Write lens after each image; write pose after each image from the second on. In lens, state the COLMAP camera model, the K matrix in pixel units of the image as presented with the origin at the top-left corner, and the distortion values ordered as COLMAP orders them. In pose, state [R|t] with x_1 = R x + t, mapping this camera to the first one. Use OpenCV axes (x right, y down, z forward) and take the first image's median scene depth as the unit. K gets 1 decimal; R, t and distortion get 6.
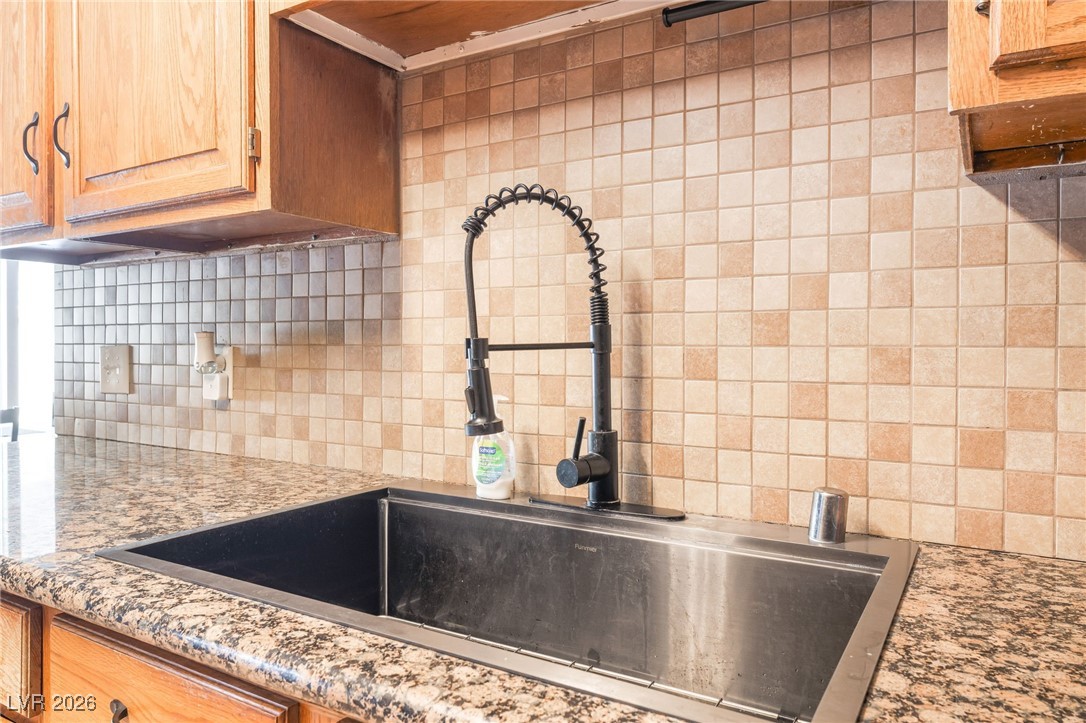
lens RADIAL K [[729.1, 0, 544.5], [0, 729.1, 360.8], [0, 0, 1]] dist [0.010282, 0.000863]
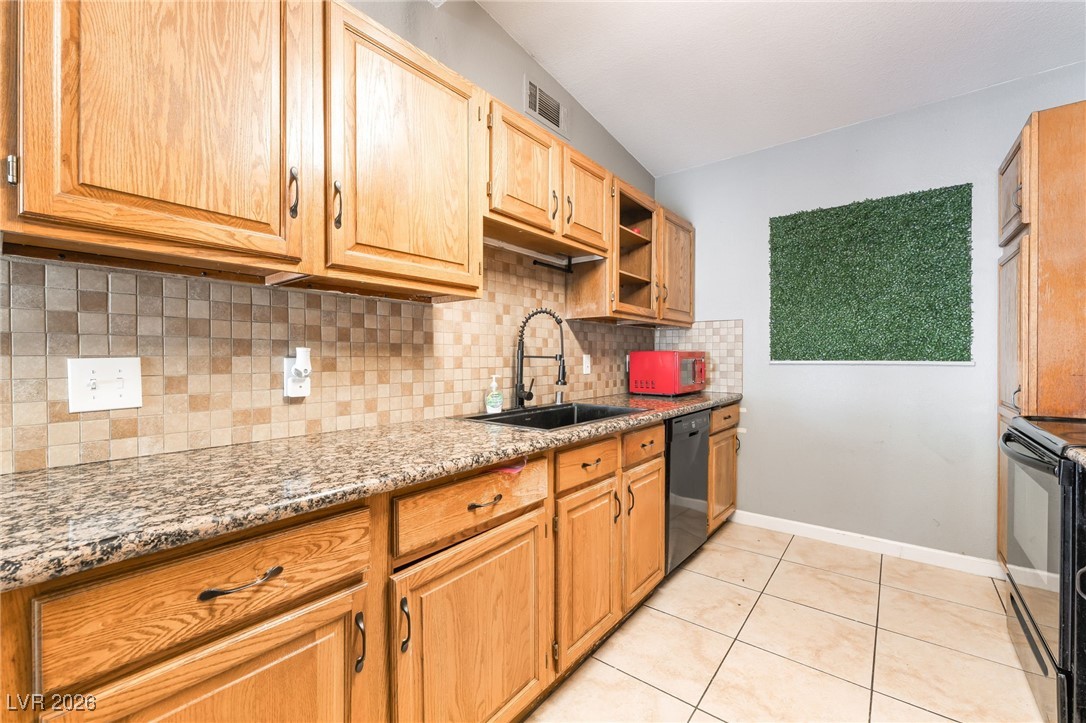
lens RADIAL K [[438.8, 0, 544.2], [0, 438.8, 358.4], [0, 0, 1]] dist [-0.000519, -0.000145]
pose [[0.141943, -0.007145, 0.989849, -1.395835], [0.019064, 0.999808, 0.004483, -0.015811], [-0.989691, 0.018234, 0.142052, 0.495202]]
